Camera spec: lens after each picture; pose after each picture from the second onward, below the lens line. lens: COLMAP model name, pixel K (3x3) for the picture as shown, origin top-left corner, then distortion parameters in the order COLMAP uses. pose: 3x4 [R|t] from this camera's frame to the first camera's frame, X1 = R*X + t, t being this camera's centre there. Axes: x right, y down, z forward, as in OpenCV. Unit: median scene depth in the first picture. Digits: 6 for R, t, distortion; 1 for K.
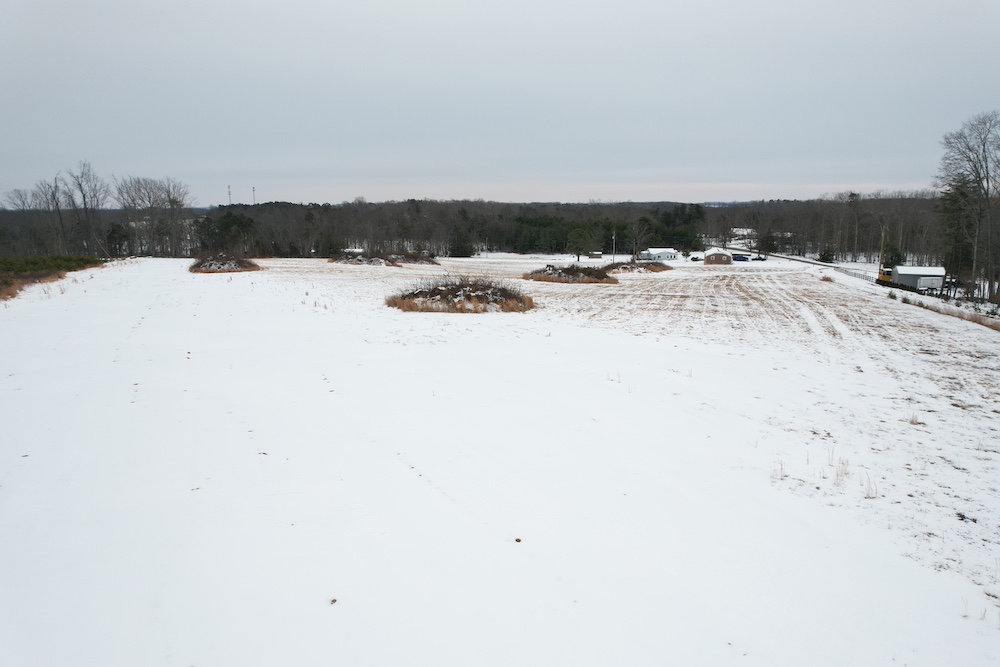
lens RADIAL K [[661.1, 0, 504.4], [0, 661.1, 338.8], [0, 0, 1]] dist [-0.092544, 0.090285]
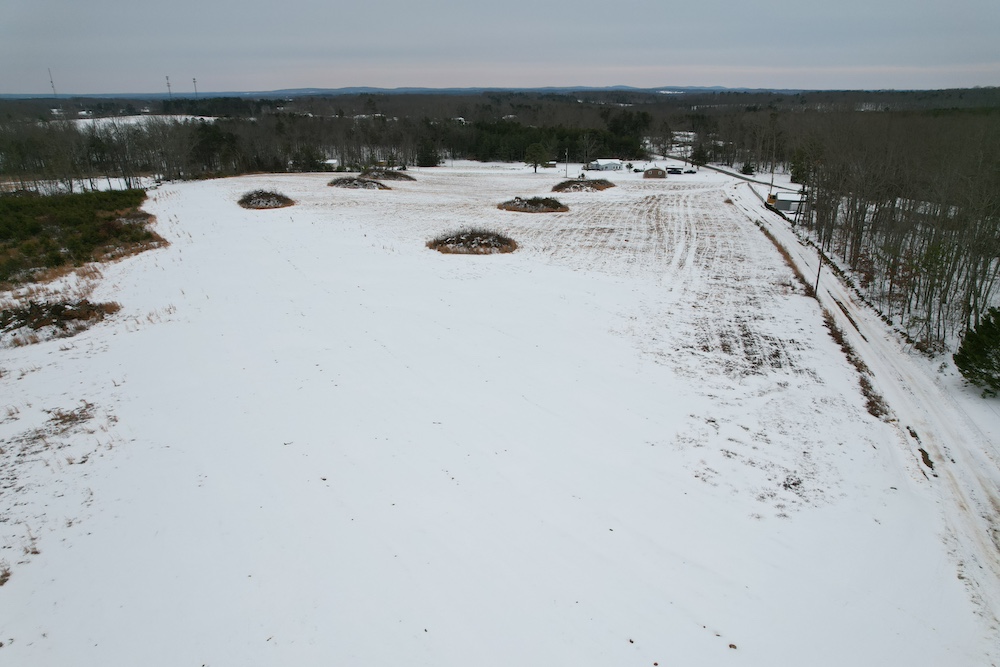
lens RADIAL K [[661.1, 0, 504.4], [0, 661.1, 338.8], [0, 0, 1]] dist [-0.092544, 0.090285]
pose [[0.997475, -0.027512, 0.065477, -0.046508], [0.016487, 0.986435, 0.163321, -0.041915], [-0.069082, -0.161829, 0.984398, -0.310358]]
